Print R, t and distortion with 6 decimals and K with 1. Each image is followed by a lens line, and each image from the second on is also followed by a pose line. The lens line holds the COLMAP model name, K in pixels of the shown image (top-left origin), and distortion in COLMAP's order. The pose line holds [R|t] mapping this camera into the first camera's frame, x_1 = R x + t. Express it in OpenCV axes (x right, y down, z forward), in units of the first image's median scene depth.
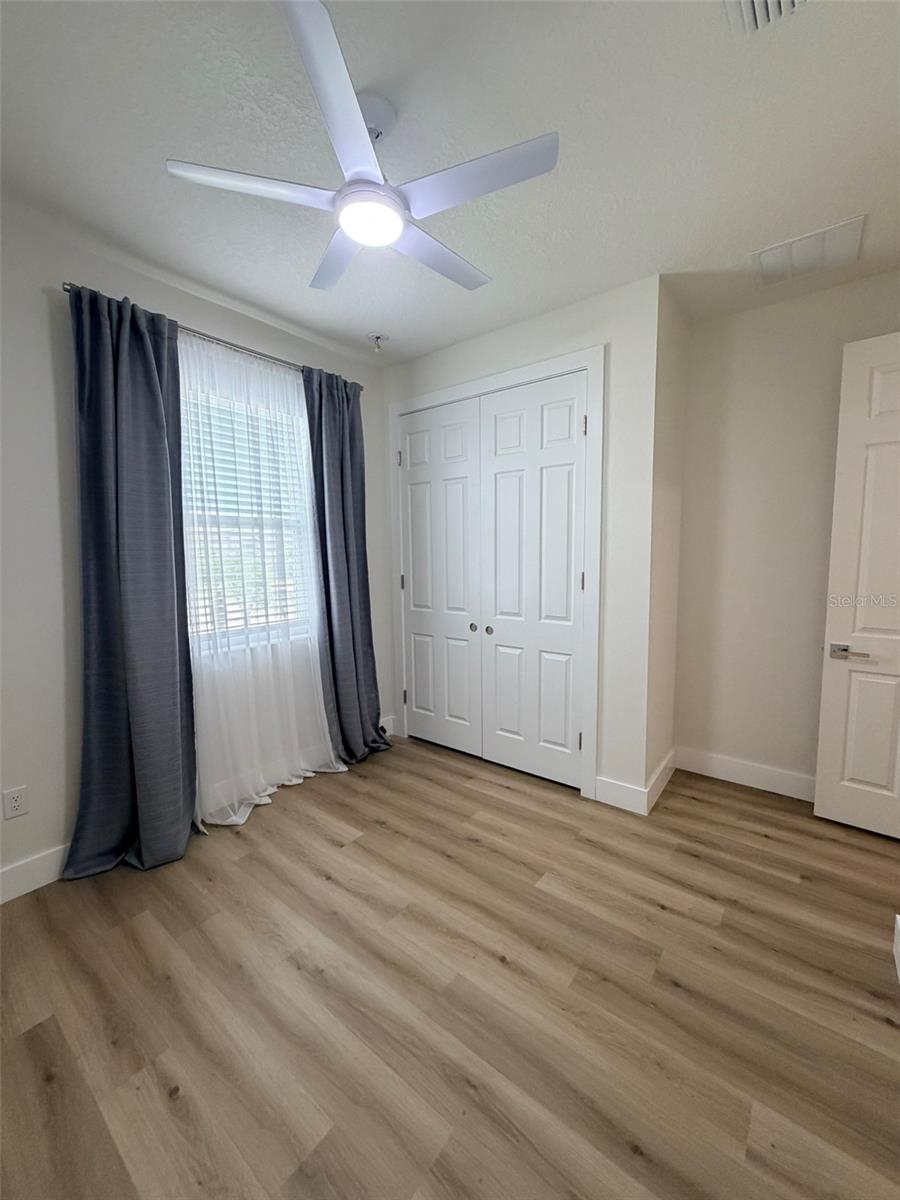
lens RADIAL K [[478.4, 0, 450.8], [0, 478.4, 592.4], [0, 0, 1]] dist [-0.001295, 0.000113]
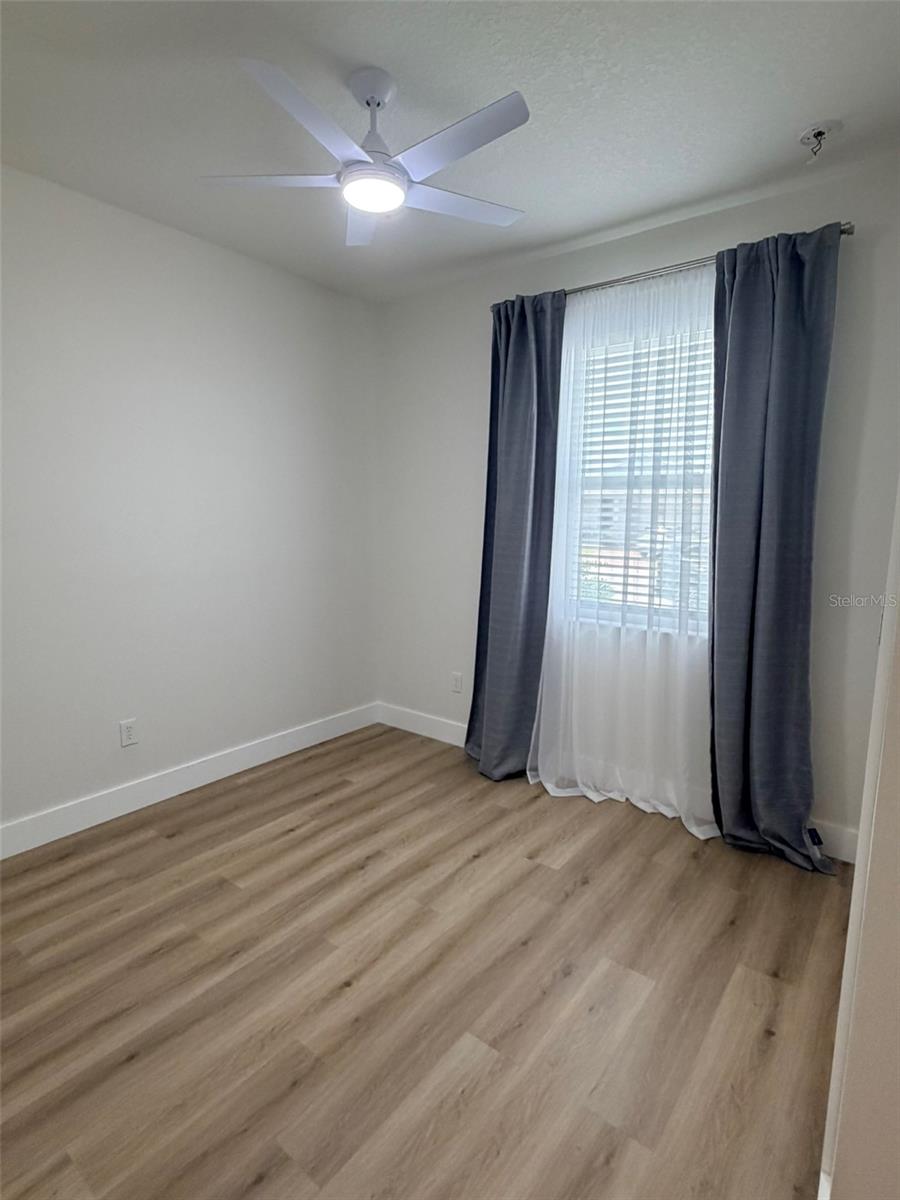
lens RADIAL K [[613.9, 0, 447.3], [0, 613.9, 596.4], [0, 0, 1]] dist [-0.004717, 0.000082]
pose [[0.002545, 0.146995, -0.989134, 0.951208], [-0.100591, 0.984158, 0.145997, -0.100600], [0.994925, 0.099127, 0.017291, 0.927392]]
